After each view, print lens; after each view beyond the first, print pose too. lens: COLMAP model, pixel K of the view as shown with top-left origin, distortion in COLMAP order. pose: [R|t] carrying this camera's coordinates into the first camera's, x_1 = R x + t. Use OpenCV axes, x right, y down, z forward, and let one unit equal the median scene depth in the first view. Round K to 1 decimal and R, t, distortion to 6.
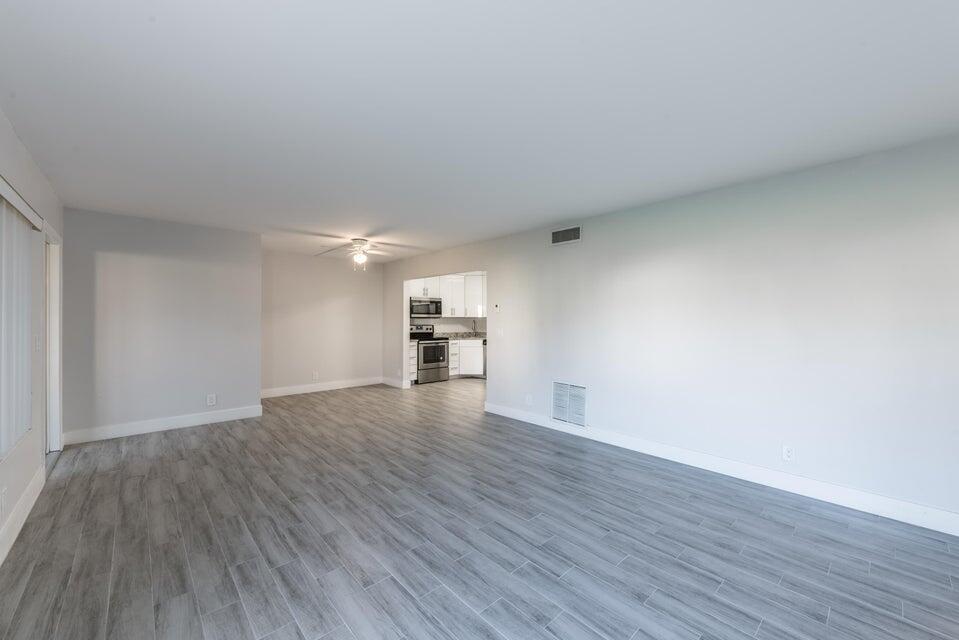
lens RADIAL K [[395.7, 0, 468.0], [0, 395.7, 317.9], [0, 0, 1]] dist [0.013470, -0.003523]
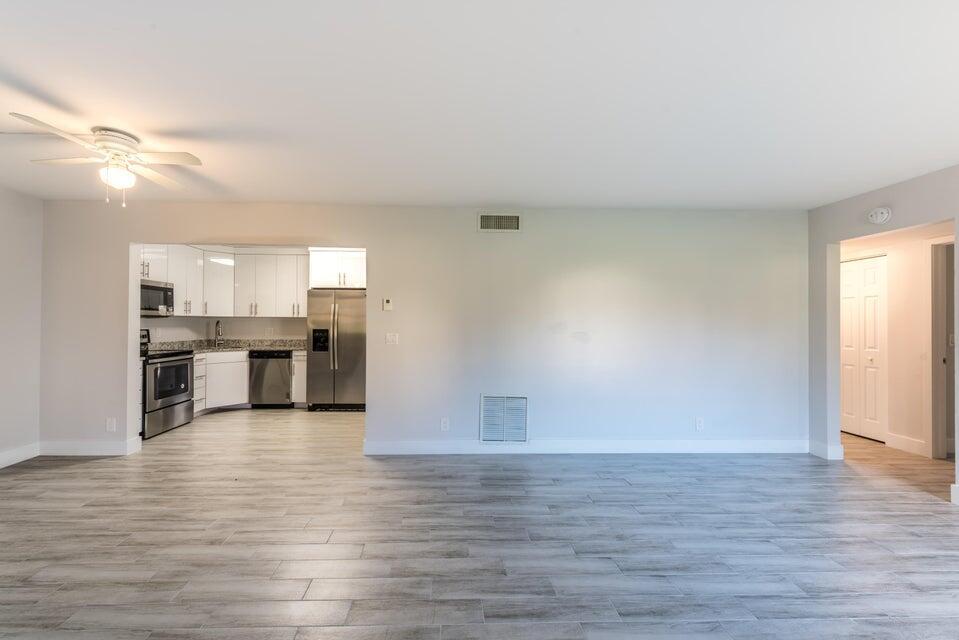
lens RADIAL K [[395.7, 0, 468.0], [0, 395.7, 317.9], [0, 0, 1]] dist [0.013470, -0.003523]
pose [[0.617549, 0.009614, 0.786474, -0.466466], [-0.007593, 0.999952, -0.006262, 0.003207], [-0.786496, -0.002105, 0.617592, 0.528774]]
